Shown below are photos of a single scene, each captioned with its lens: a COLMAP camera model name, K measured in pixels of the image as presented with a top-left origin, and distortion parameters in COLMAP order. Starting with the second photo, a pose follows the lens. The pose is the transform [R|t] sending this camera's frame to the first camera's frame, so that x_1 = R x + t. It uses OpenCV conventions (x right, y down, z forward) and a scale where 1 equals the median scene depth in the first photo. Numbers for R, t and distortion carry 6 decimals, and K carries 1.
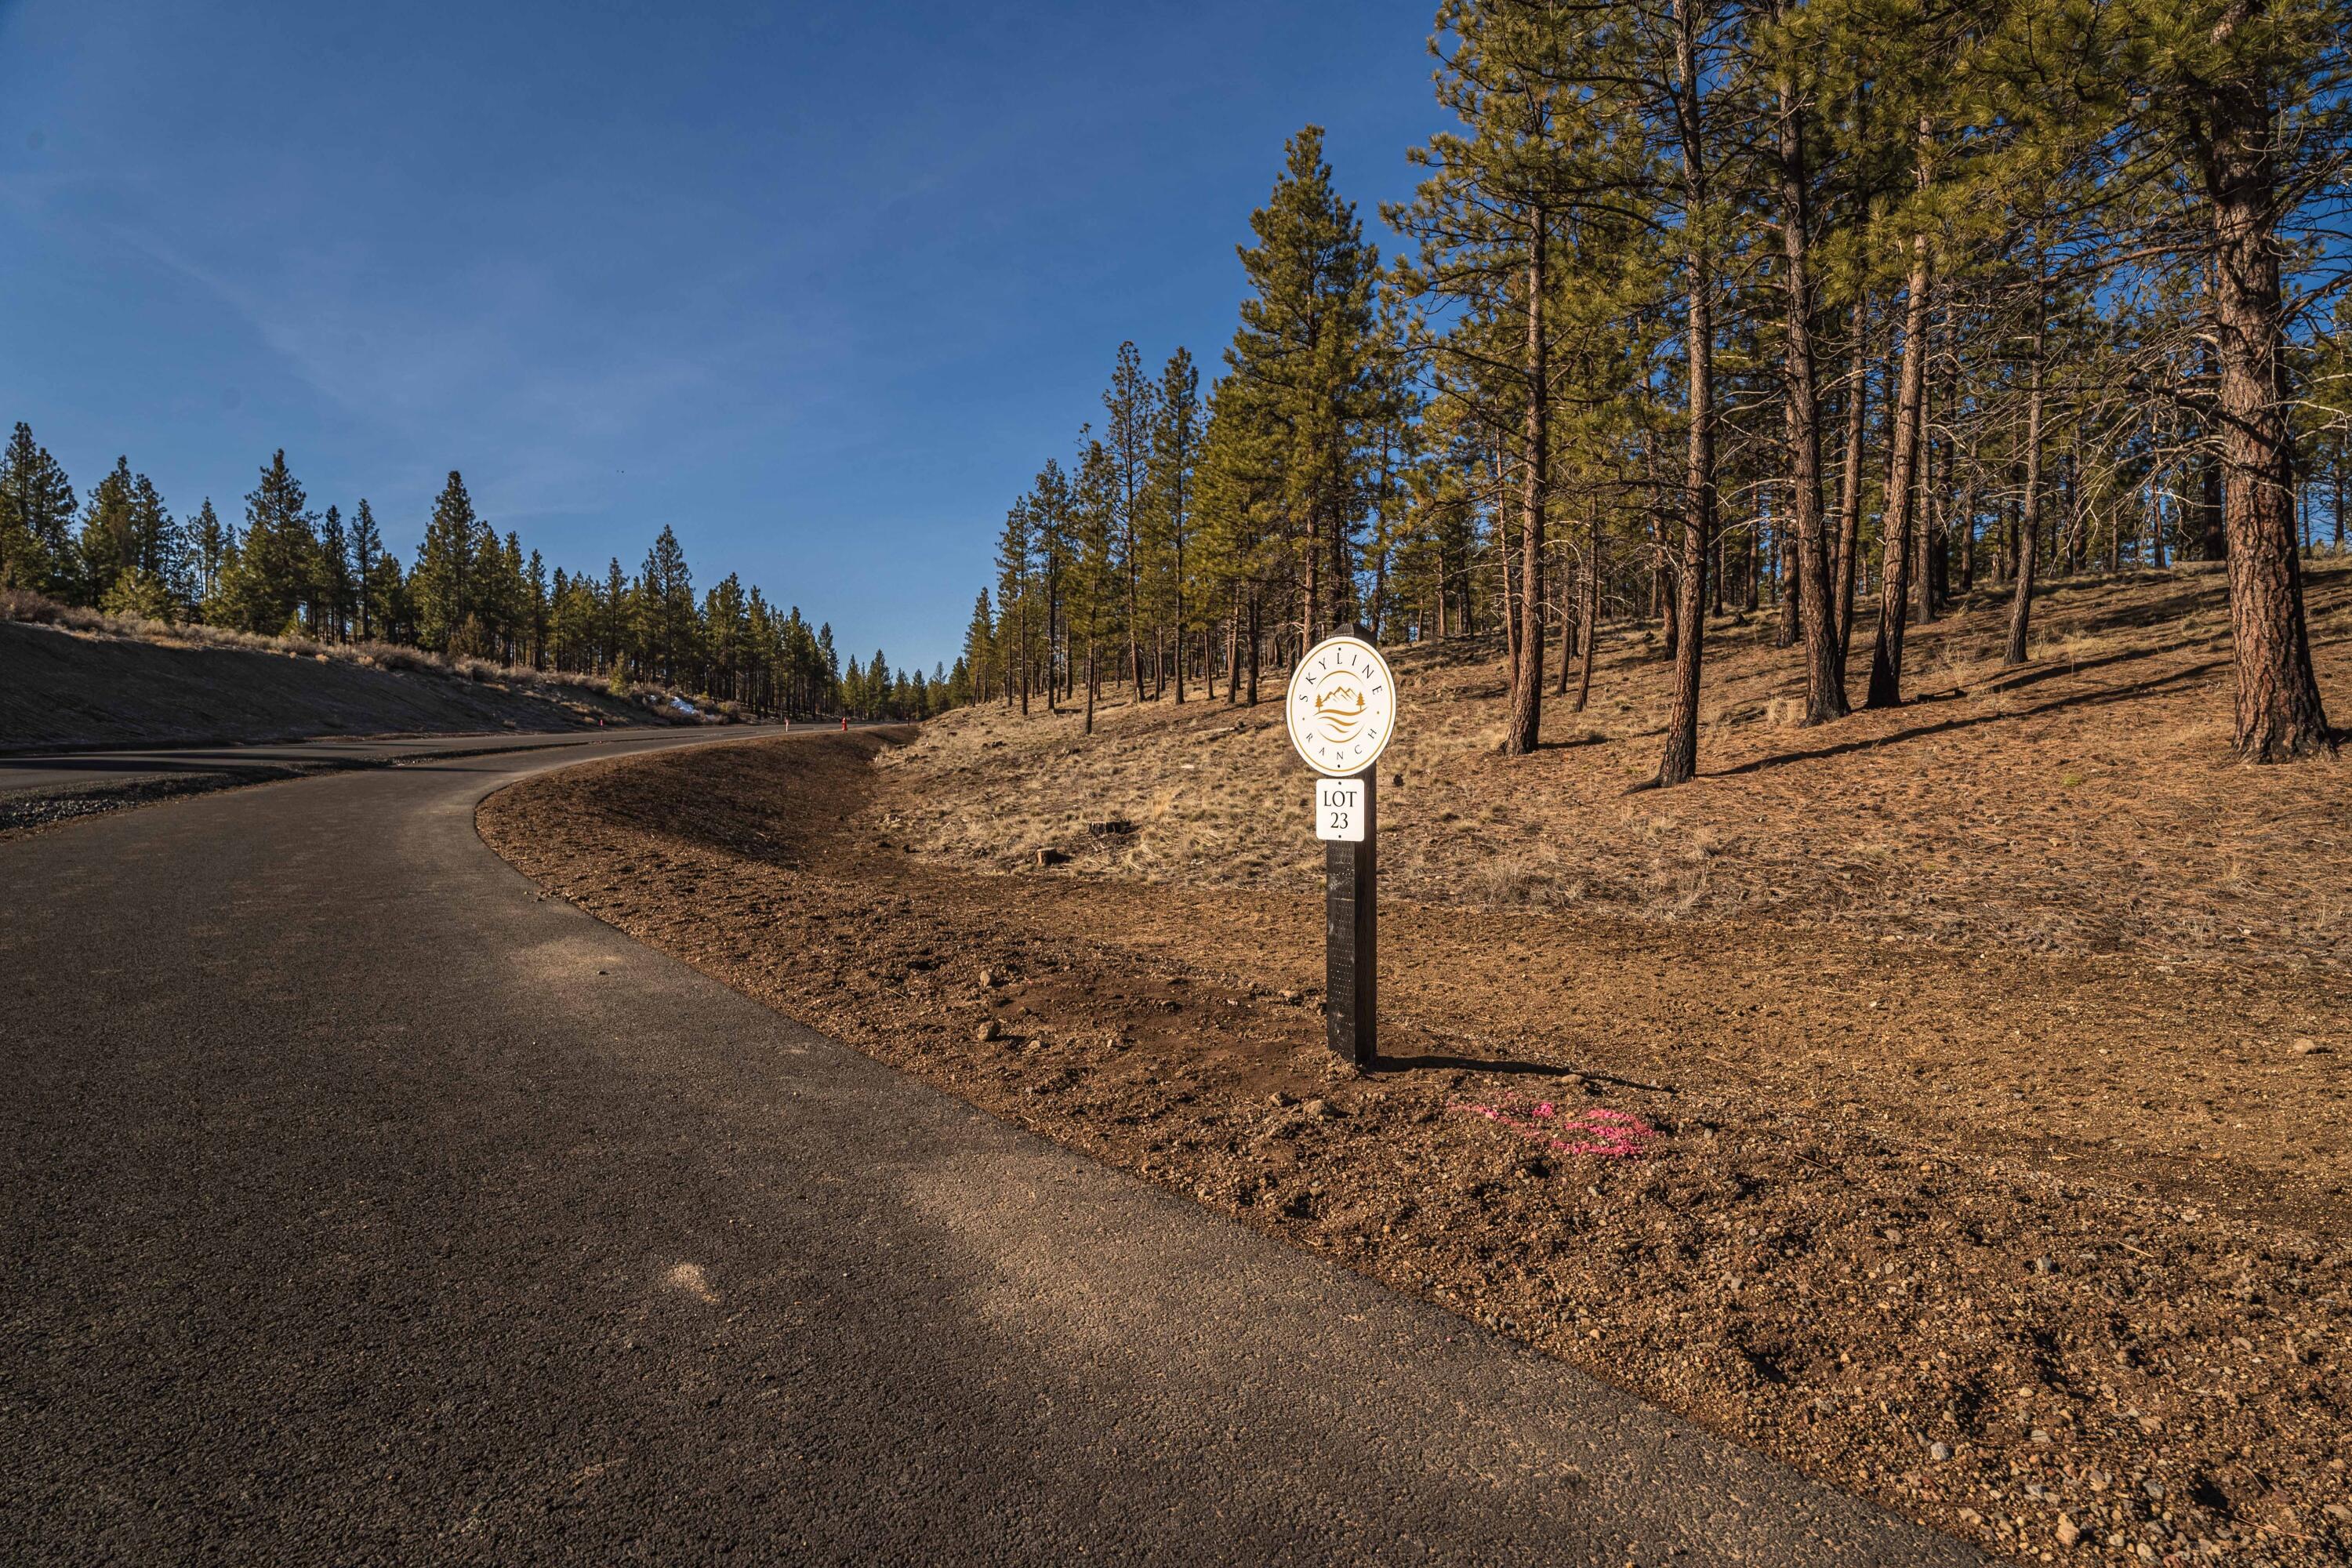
lens RADIAL K [[1138.4, 0, 1163.7], [0, 1138.4, 793.5], [0, 0, 1]] dist [0.005408, 0.000088]
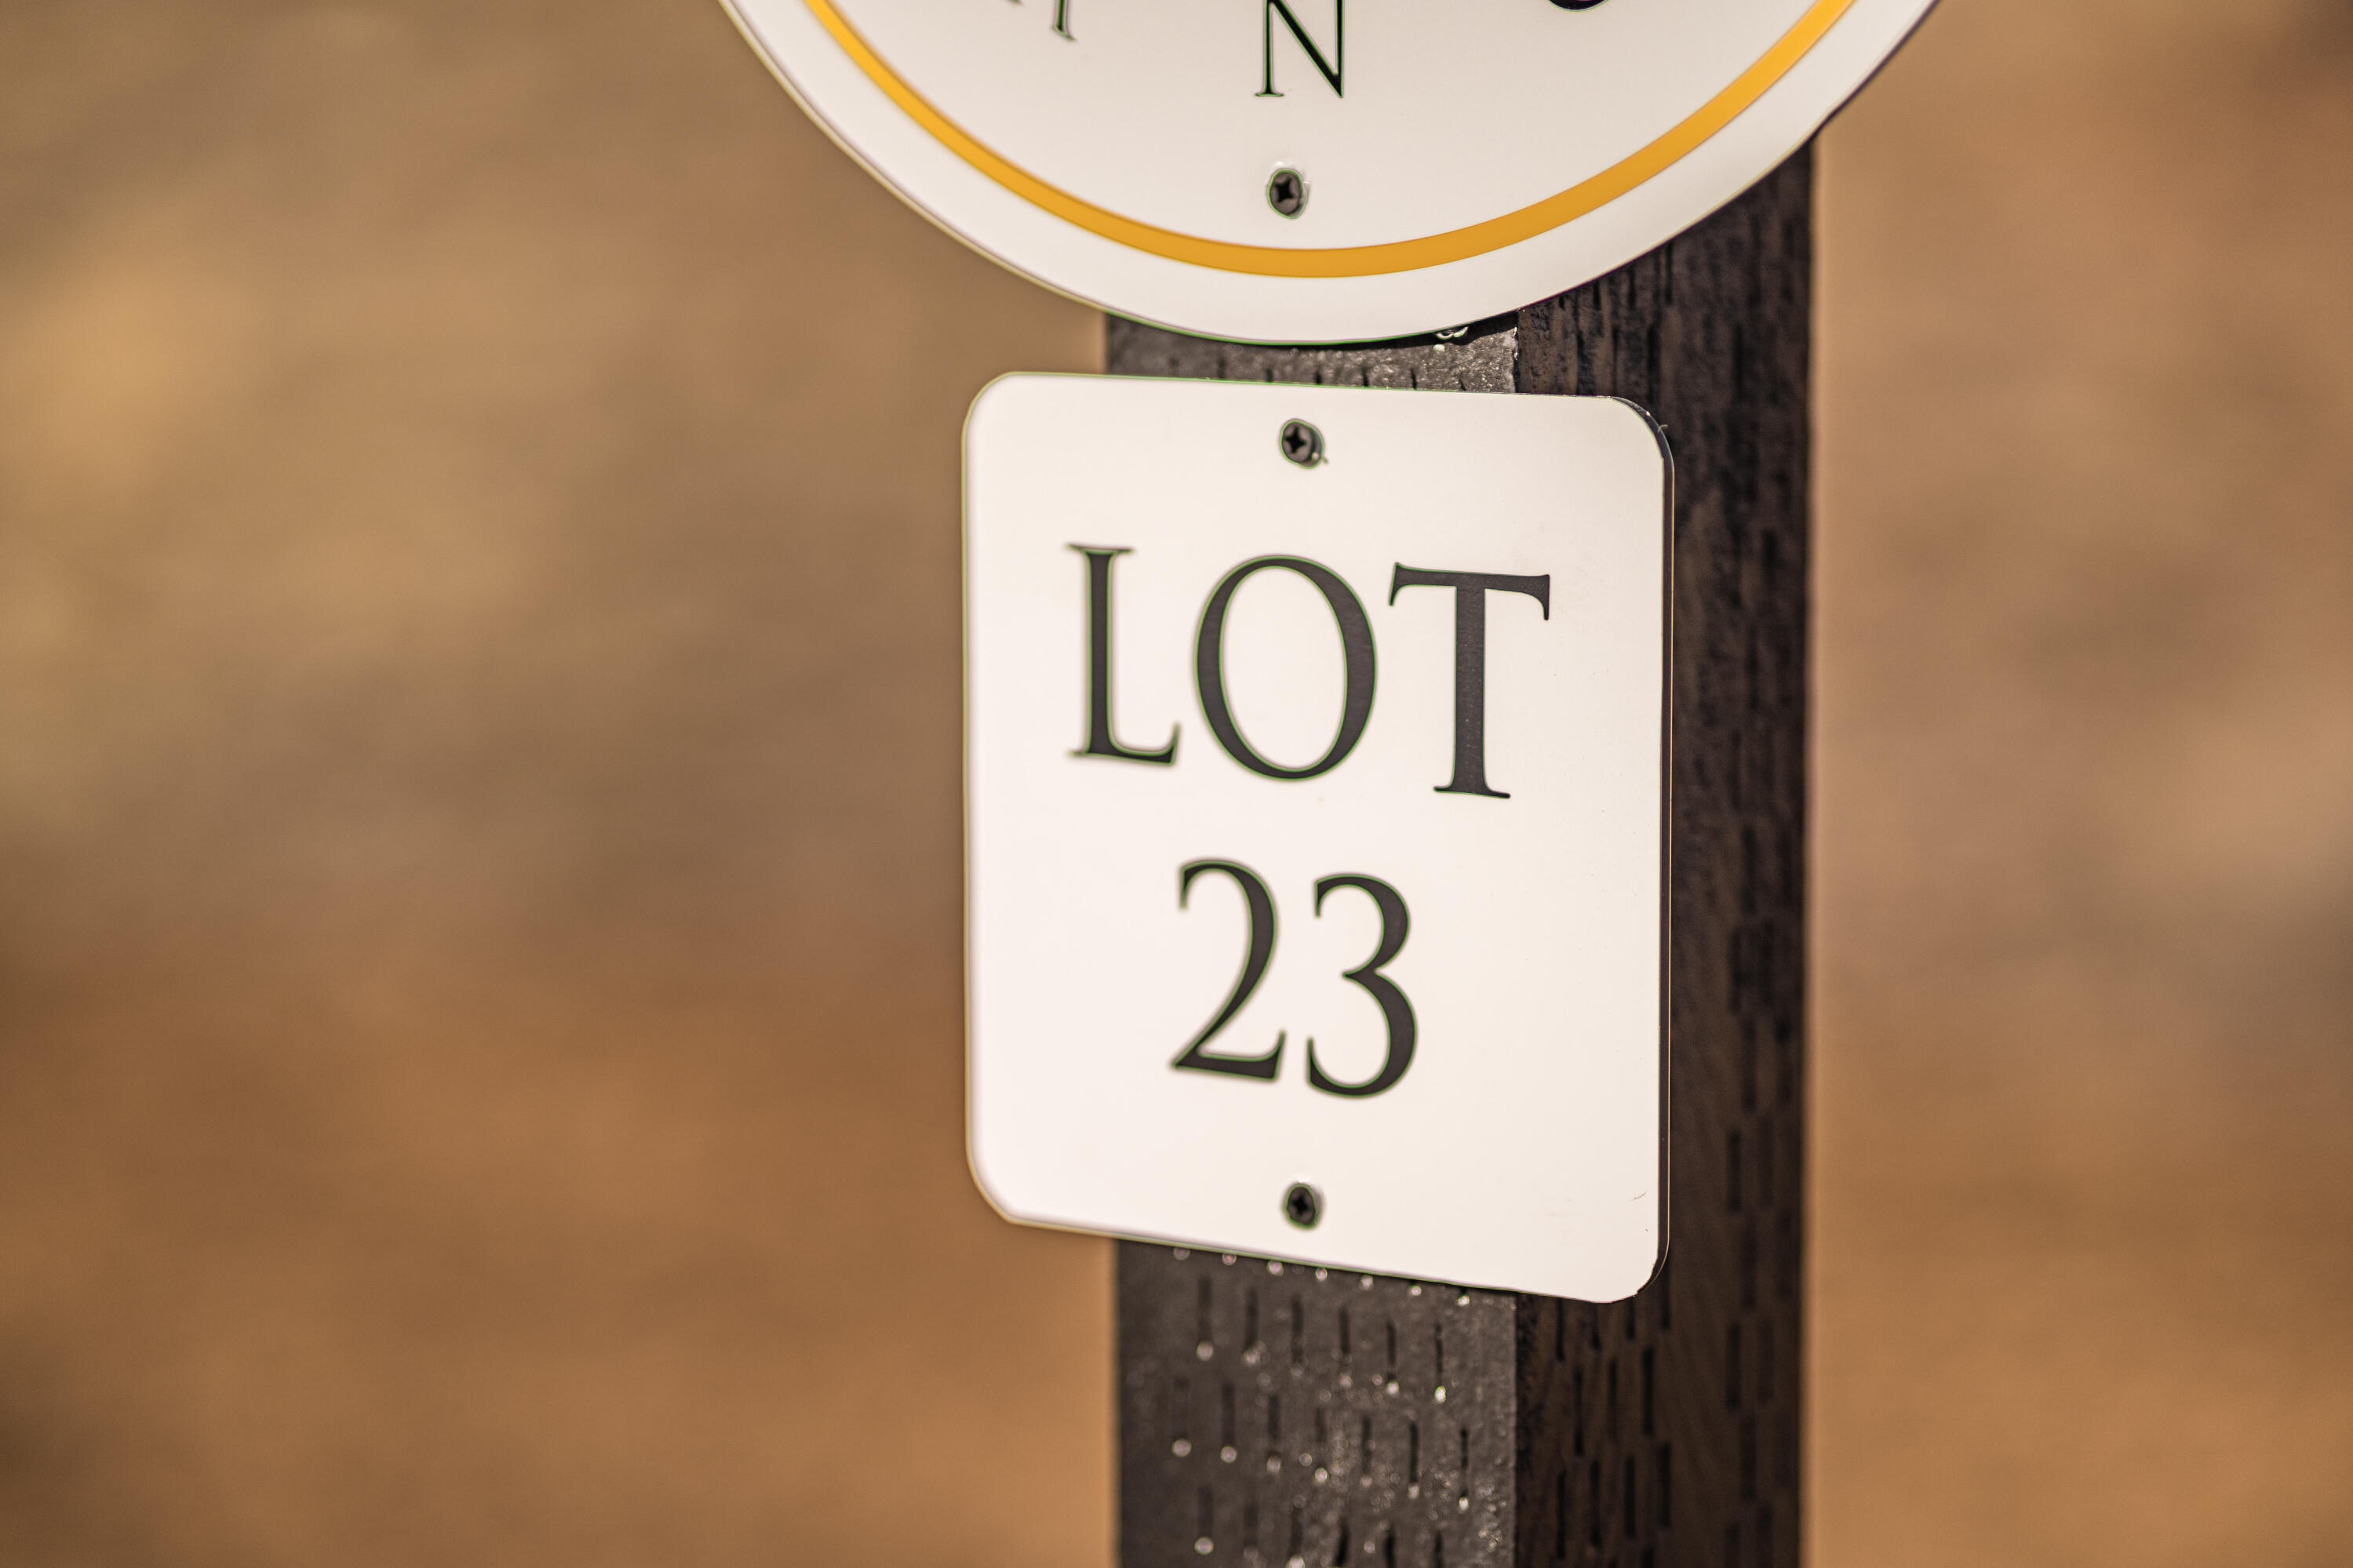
lens RADIAL K [[6139.1, 0, 1187.5], [0, 6139.1, 783.9], [0, 0, 1]] dist [-0.009944, 0.000000]
pose [[0.989310, -0.015486, 0.145002, 0.021966], [0.002789, 0.996172, 0.087367, -0.004874], [-0.145800, -0.086029, 0.985567, 0.148358]]
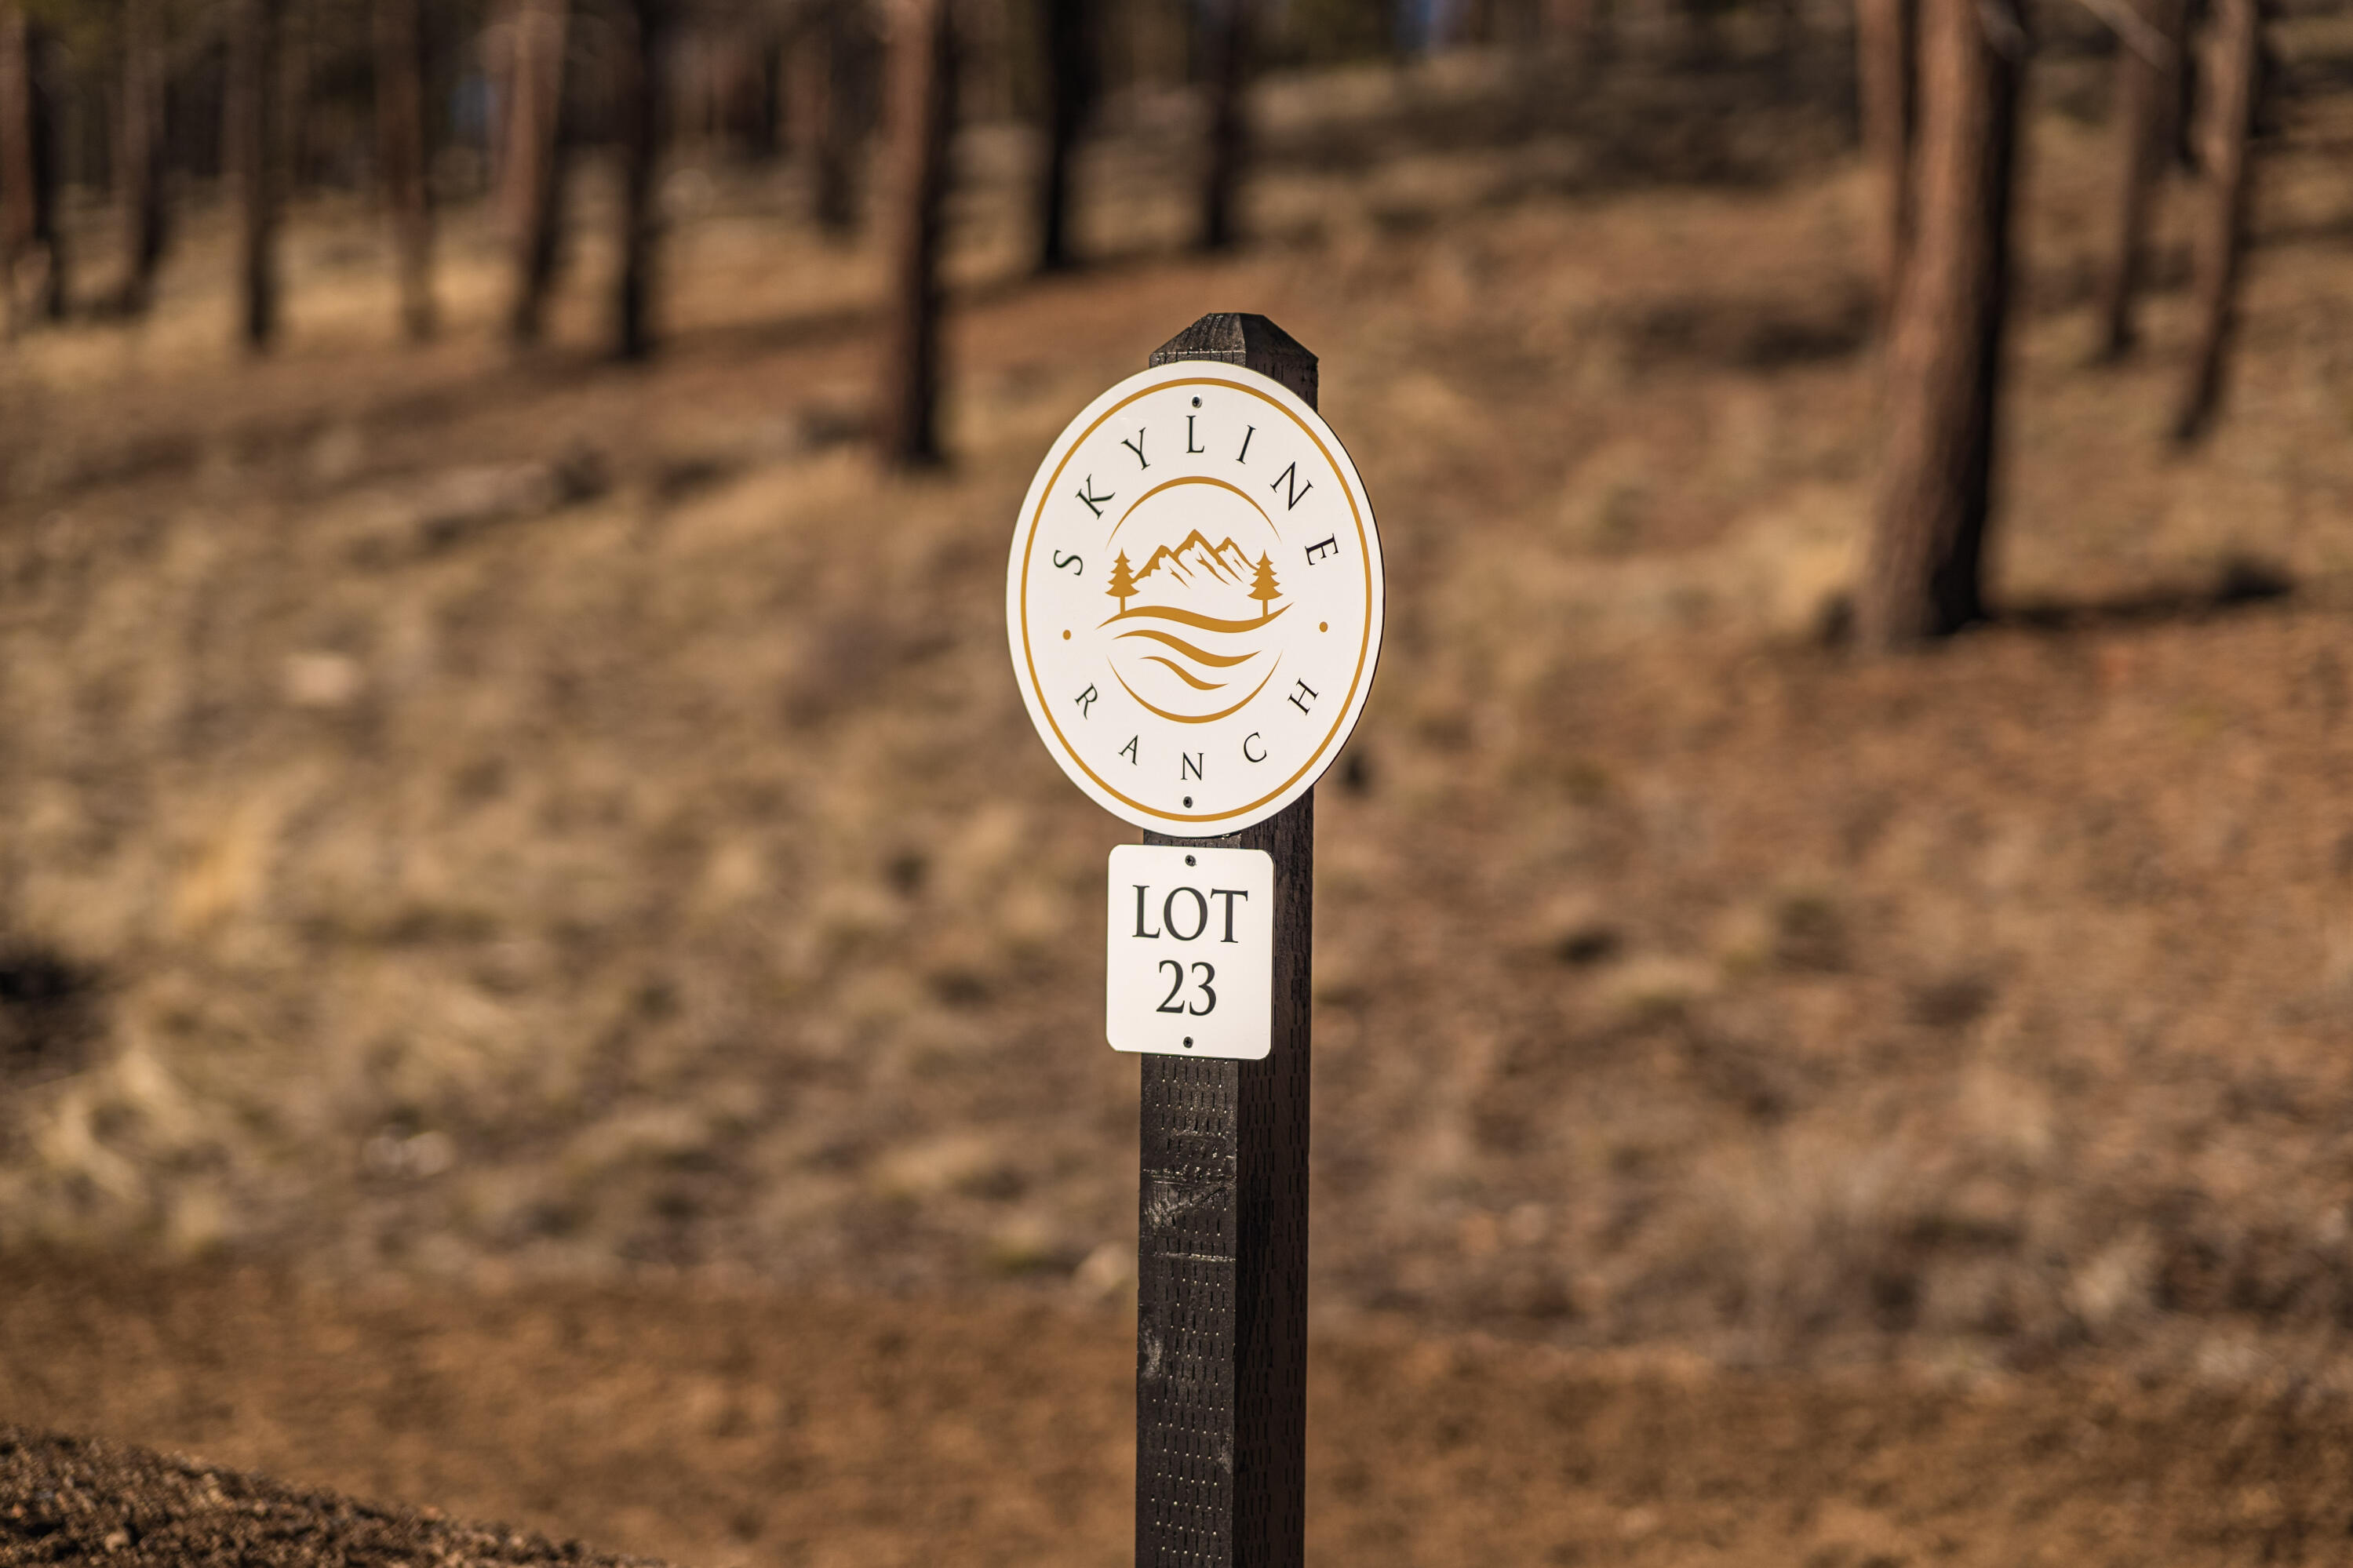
lens RADIAL K [[6139.1, 0, 1172.5], [0, 6139.1, 776.7], [0, 0, 1]] dist [-0.009944, 0.000000]
pose [[0.984474, 0.013020, 0.175048, -0.029604], [-0.012544, 0.999914, -0.003824, -0.005712], [-0.175082, 0.001568, 0.984553, -0.129611]]
